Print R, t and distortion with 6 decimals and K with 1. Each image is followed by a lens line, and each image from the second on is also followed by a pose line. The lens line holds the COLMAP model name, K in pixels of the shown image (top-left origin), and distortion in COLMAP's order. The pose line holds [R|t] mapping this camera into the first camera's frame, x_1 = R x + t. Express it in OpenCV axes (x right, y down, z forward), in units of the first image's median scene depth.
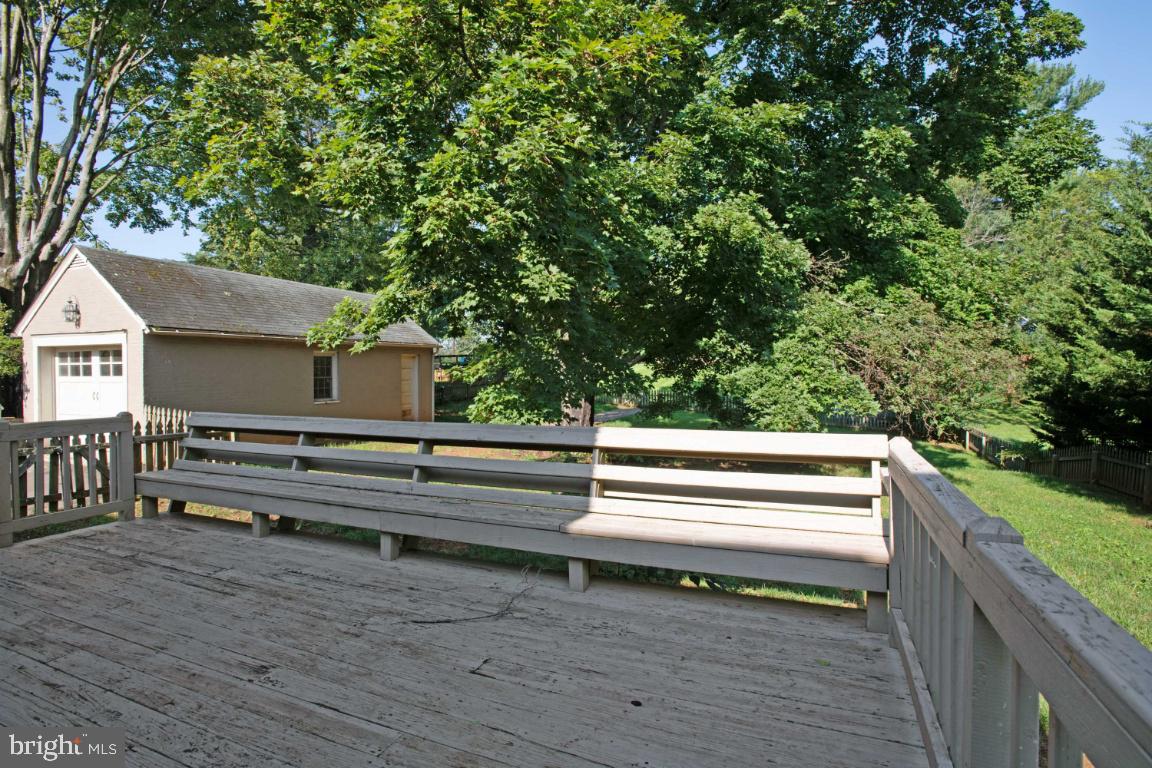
lens RADIAL K [[565.4, 0, 578.5], [0, 565.4, 378.5], [0, 0, 1]] dist [-0.071540, 0.031874]
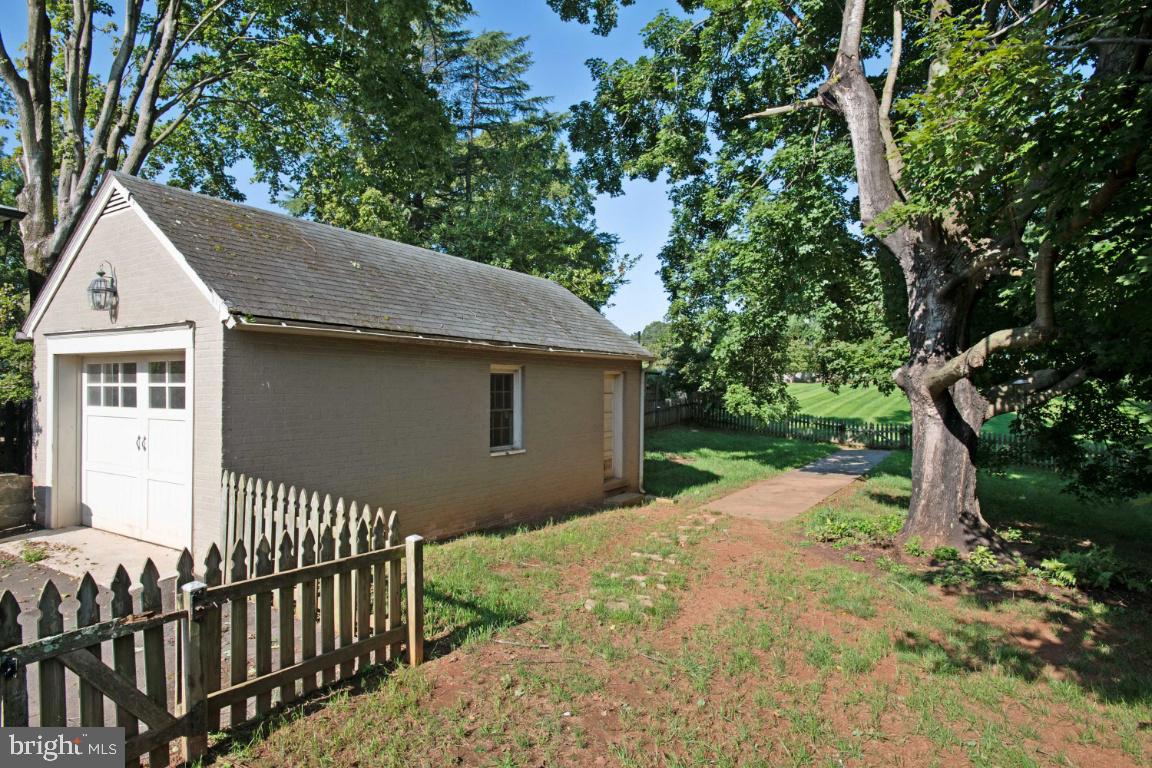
lens RADIAL K [[693.5, 0, 575.9], [0, 693.5, 388.3], [0, 0, 1]] dist [0.003771, 0.002327]
pose [[0.982228, 0.008191, -0.187512, -0.304619], [-0.011546, 0.999792, -0.016811, -0.016830], [0.187336, 0.018677, 0.982118, 0.369888]]
